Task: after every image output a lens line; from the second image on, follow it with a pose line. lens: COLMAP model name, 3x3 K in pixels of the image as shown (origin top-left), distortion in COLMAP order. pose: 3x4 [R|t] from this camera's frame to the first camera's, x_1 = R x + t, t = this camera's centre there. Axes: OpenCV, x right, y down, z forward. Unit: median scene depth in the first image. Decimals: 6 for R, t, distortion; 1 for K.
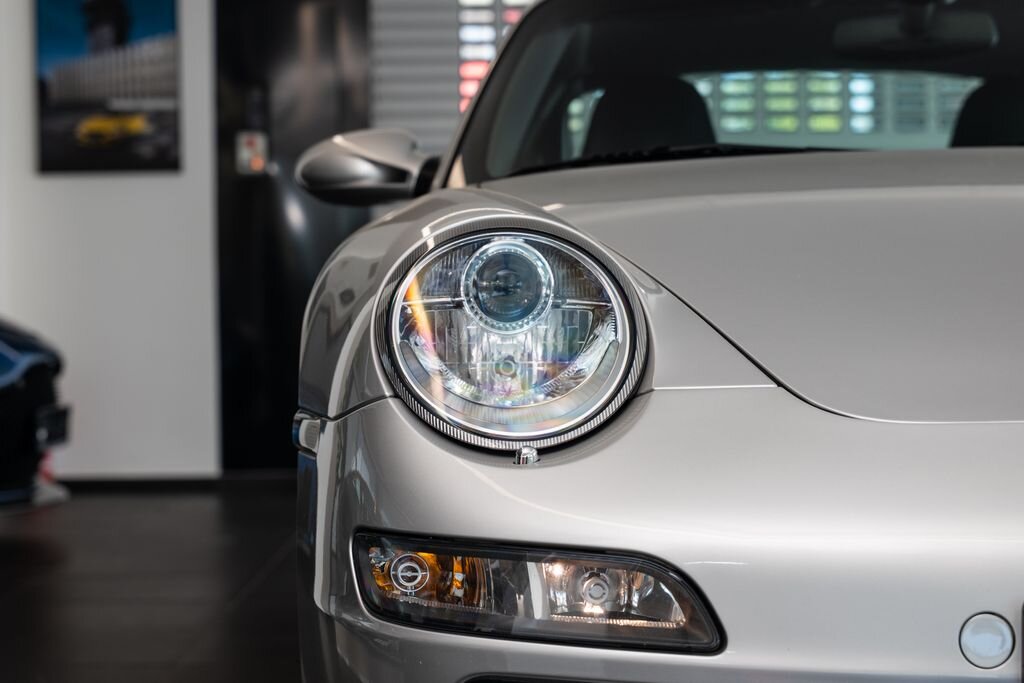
lens RADIAL K [[2143.8, 0, 510.5], [0, 2143.8, 343.9], [0, 0, 1]] dist [0.007936, 0.000000]
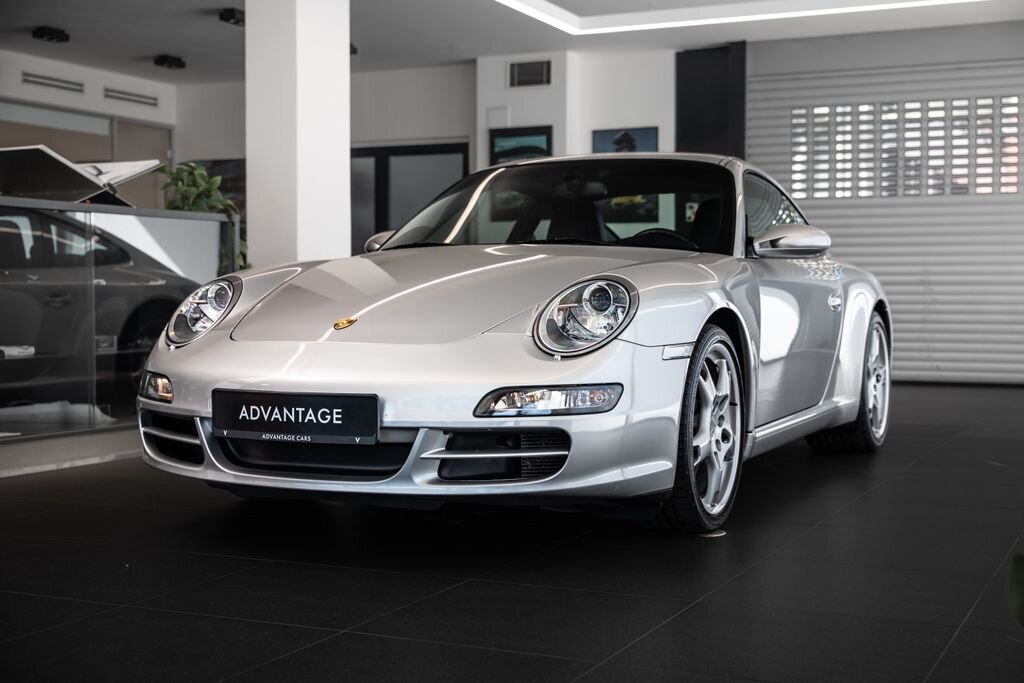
lens RADIAL K [[1364.1, 0, 513.2], [0, 1364.1, 345.0], [0, 0, 1]] dist [-0.002415, 0.000000]
pose [[0.895539, 0.025721, -0.444239, 0.658886], [-0.011175, 0.999313, 0.035333, -0.018445], [0.444843, -0.026678, 0.895211, -0.472088]]
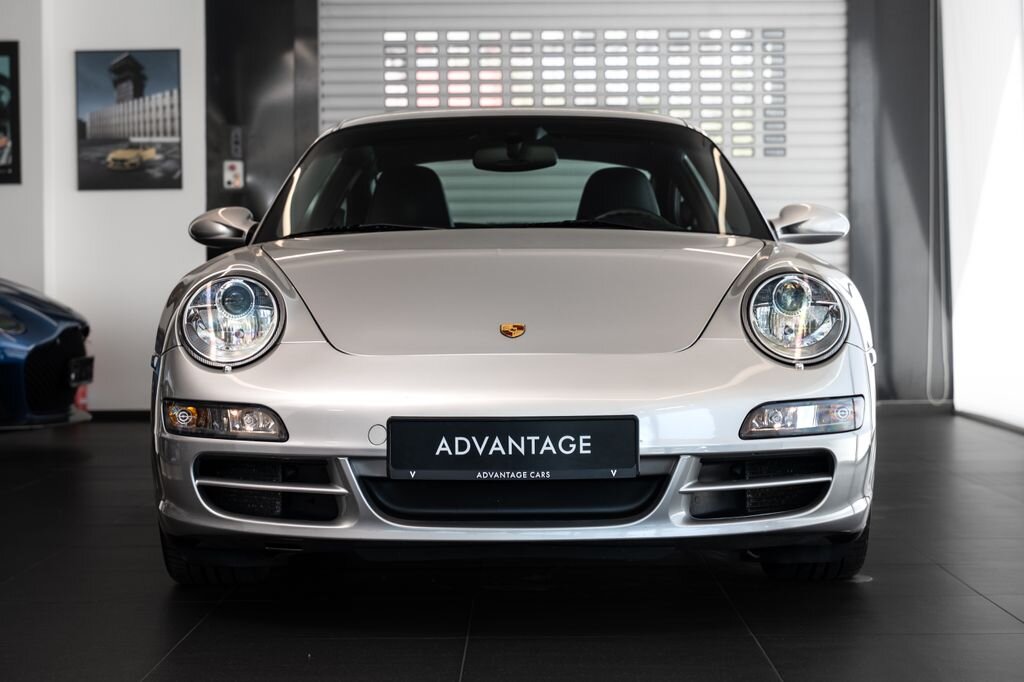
lens RADIAL K [[2120.4, 0, 513.0], [0, 2120.4, 335.3], [0, 0, 1]] dist [0.031817, 0.000000]
pose [[0.999551, 0.003002, -0.029811, 0.219849], [-0.002597, 0.999904, 0.013609, -0.011927], [0.029849, -0.013525, 0.999463, -0.785290]]
